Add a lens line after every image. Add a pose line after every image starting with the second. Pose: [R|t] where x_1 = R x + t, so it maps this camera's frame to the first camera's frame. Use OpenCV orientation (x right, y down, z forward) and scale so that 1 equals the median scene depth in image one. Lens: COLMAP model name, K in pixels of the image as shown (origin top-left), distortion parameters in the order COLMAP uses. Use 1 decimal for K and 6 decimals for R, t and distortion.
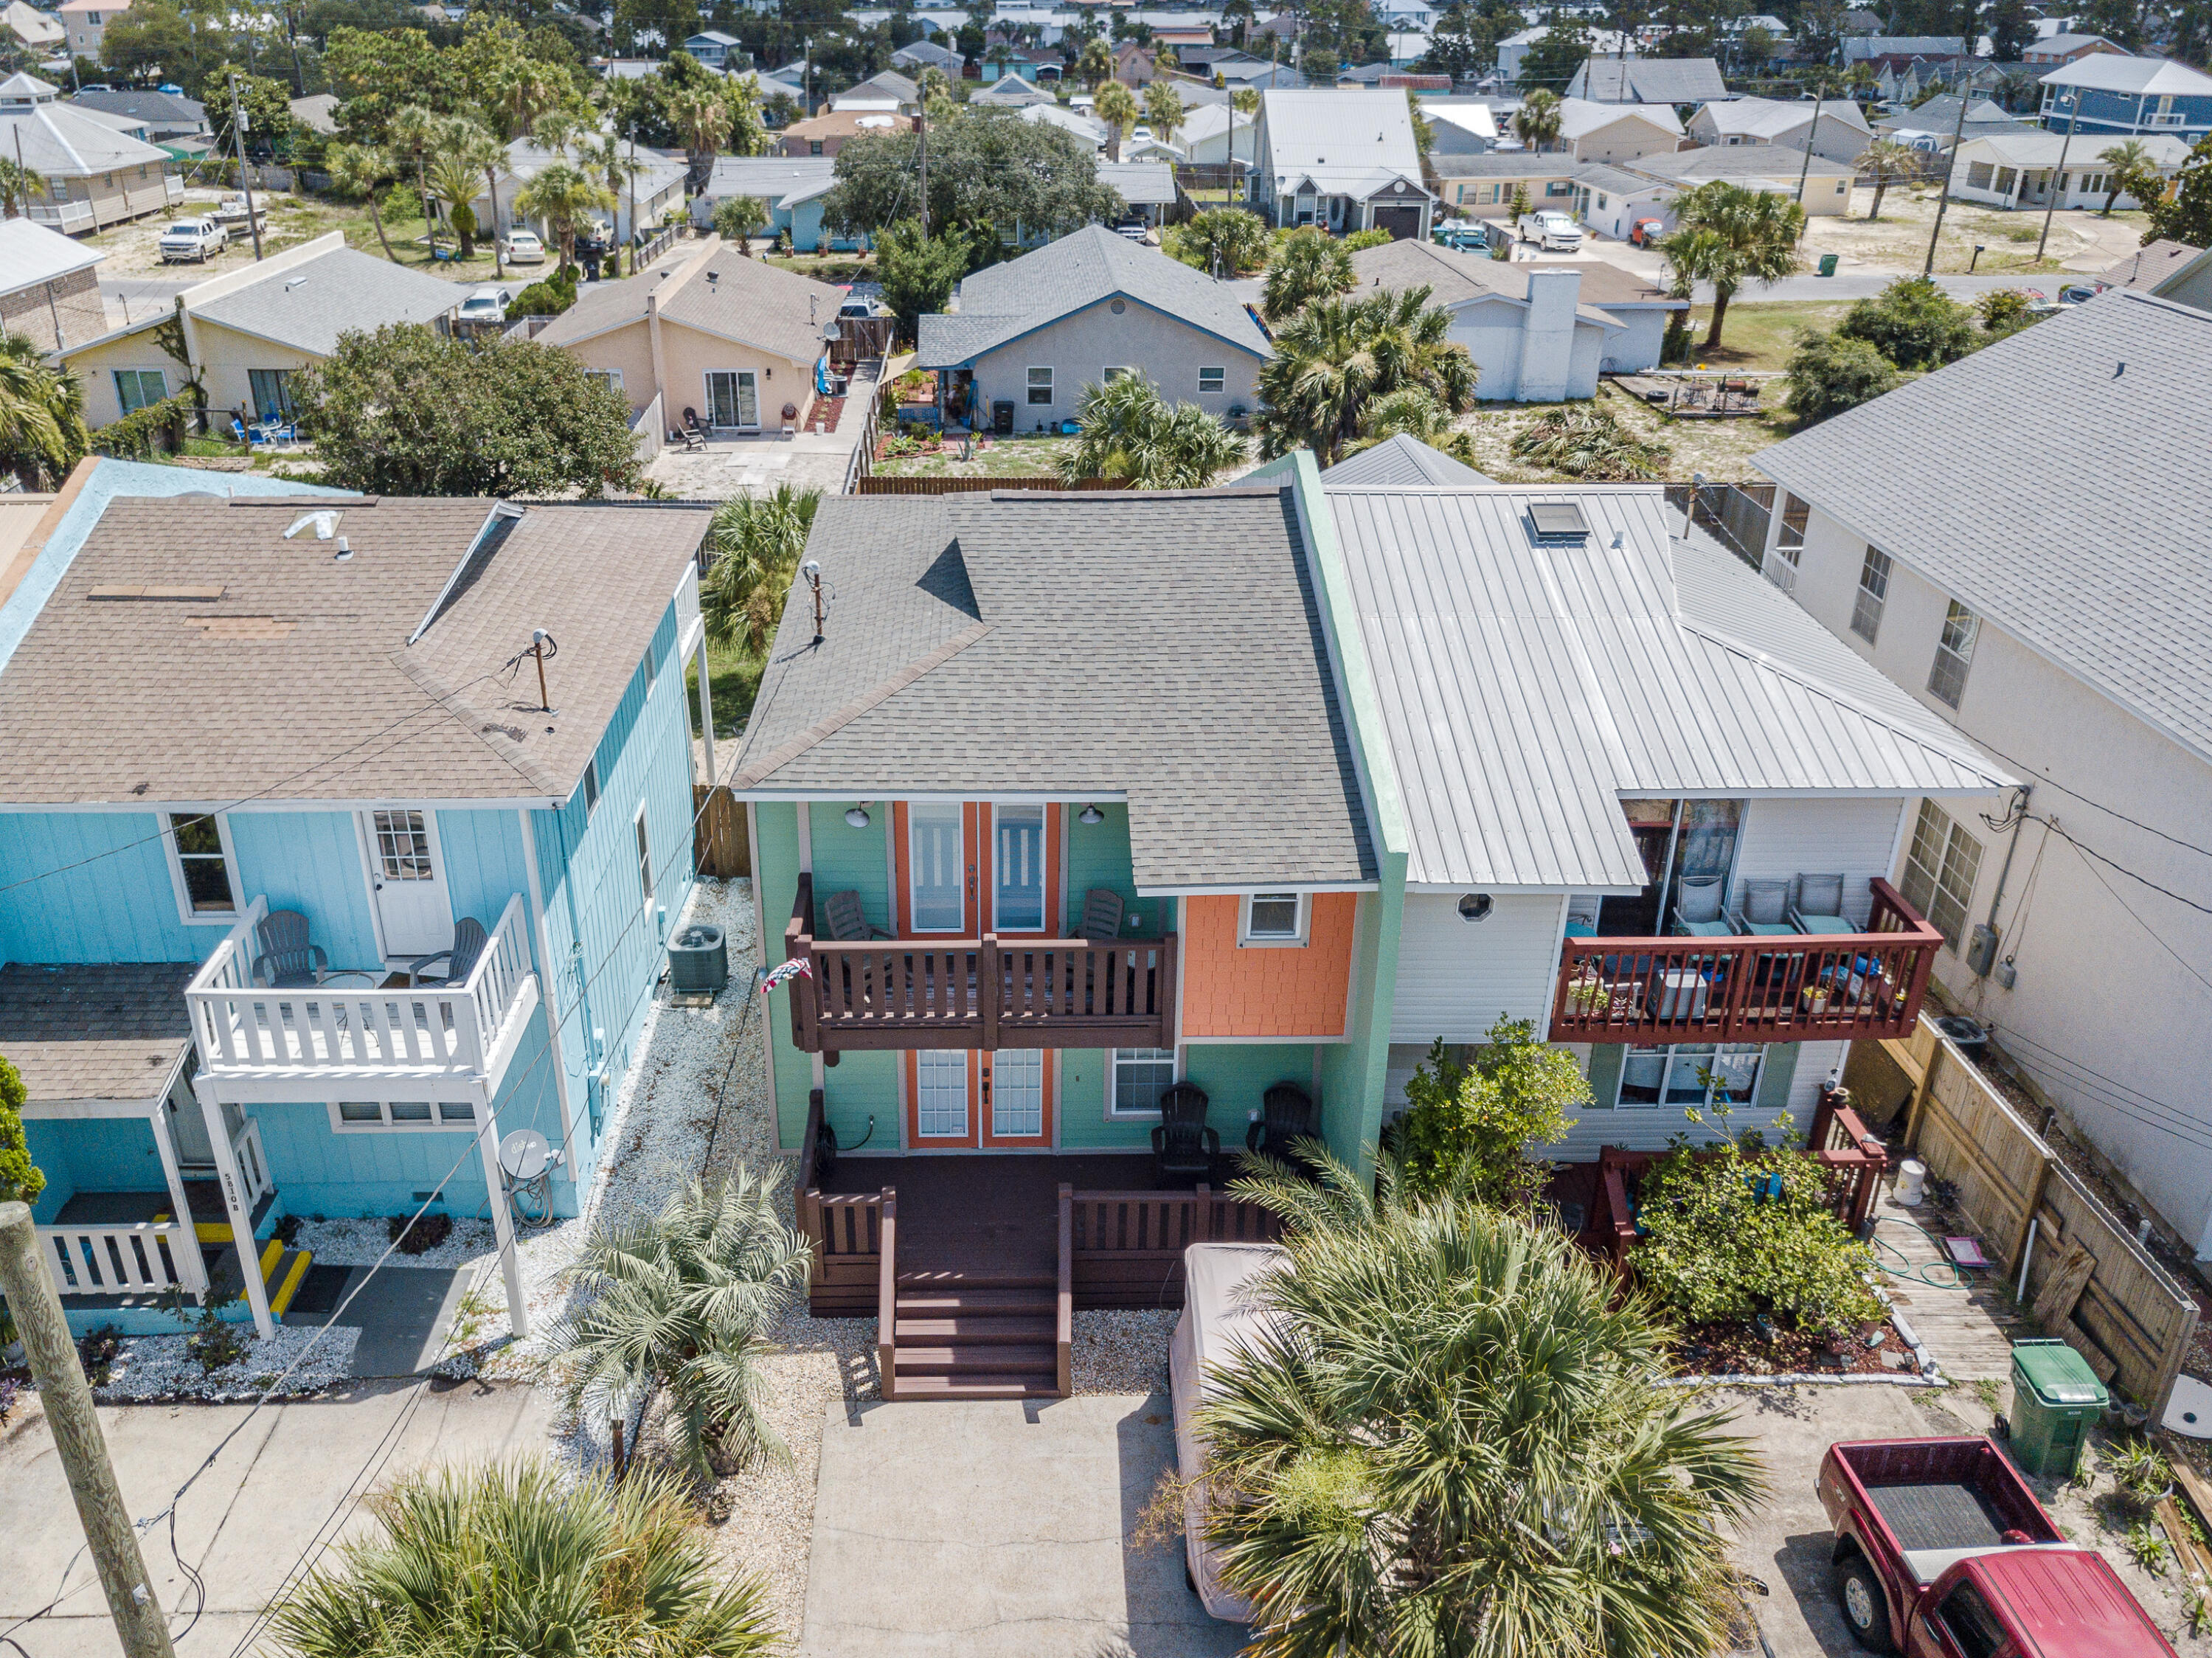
lens RADIAL K [[1686.8, 0, 1106.0], [0, 1686.8, 829.0], [0, 0, 1]] dist [0.017504, -0.010057]
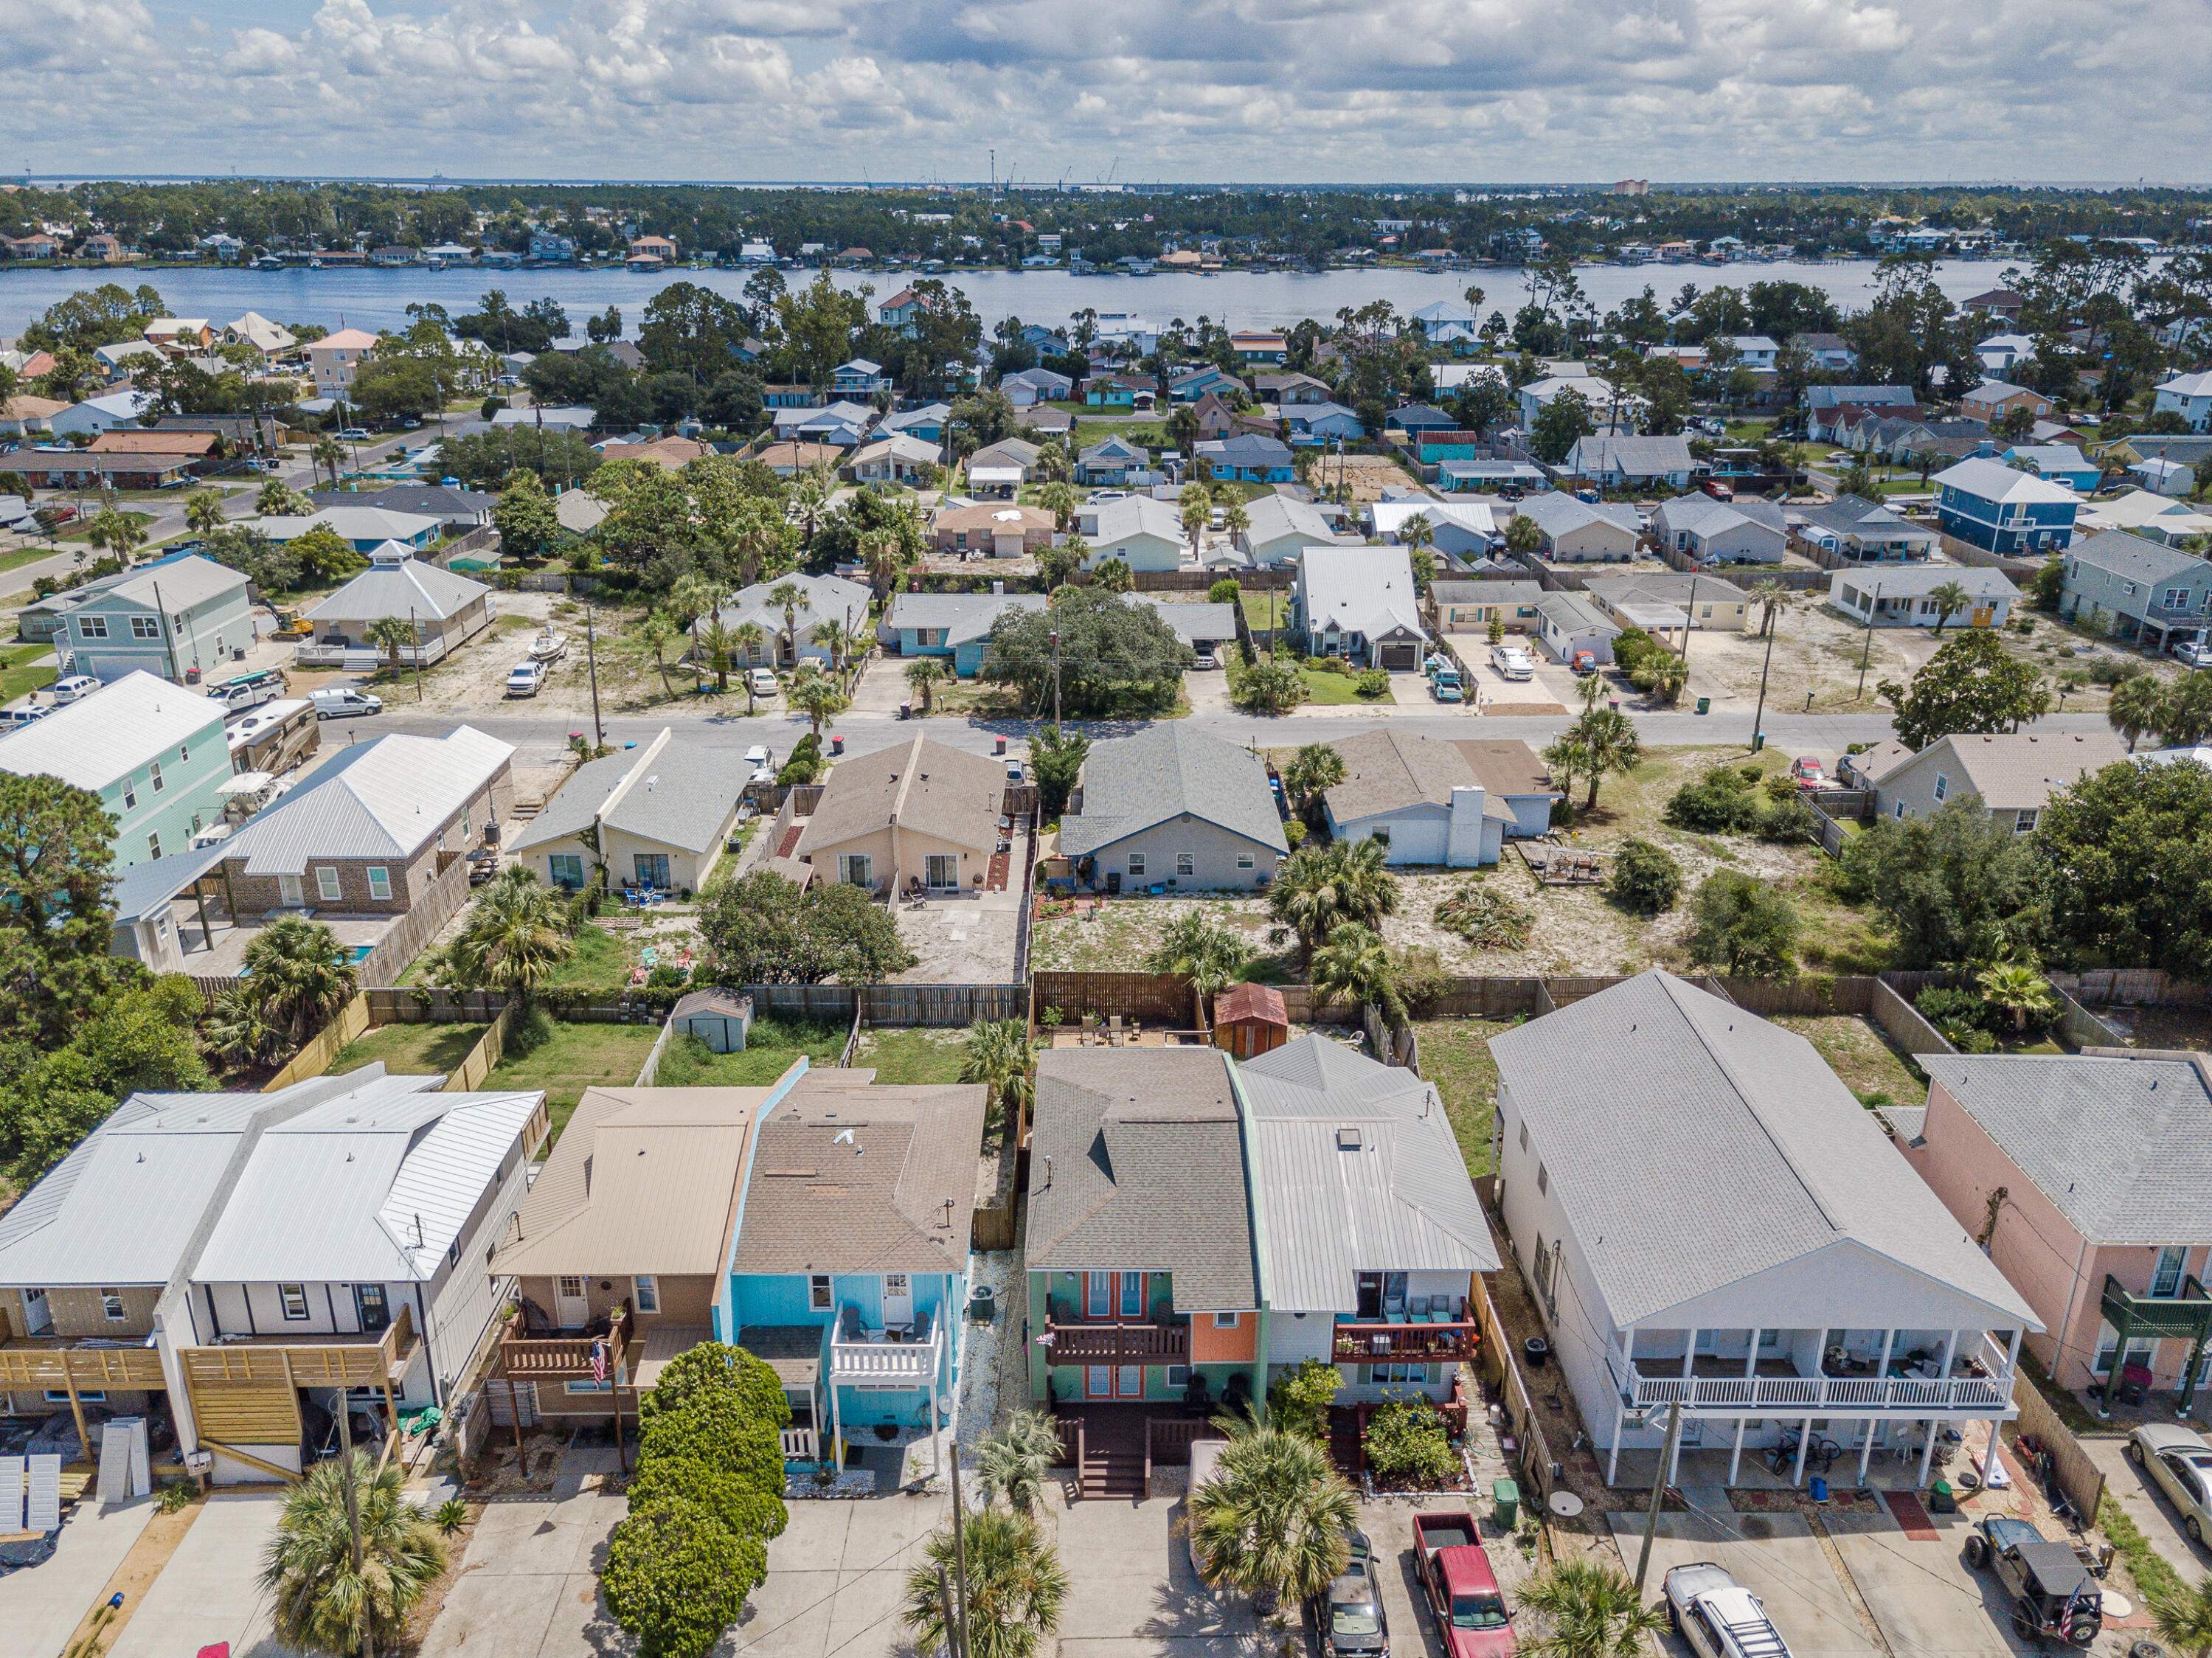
lens RADIAL K [[1673.4, 0, 1168.2], [0, 1673.4, 861.8], [0, 0, 1]] dist [0.008351, 0.002337]
pose [[0.999839, 0.000182, -0.017963, 0.052030], [-0.001529, 0.997182, -0.075000, -0.445376], [0.017899, 0.075015, 0.997022, -1.627215]]
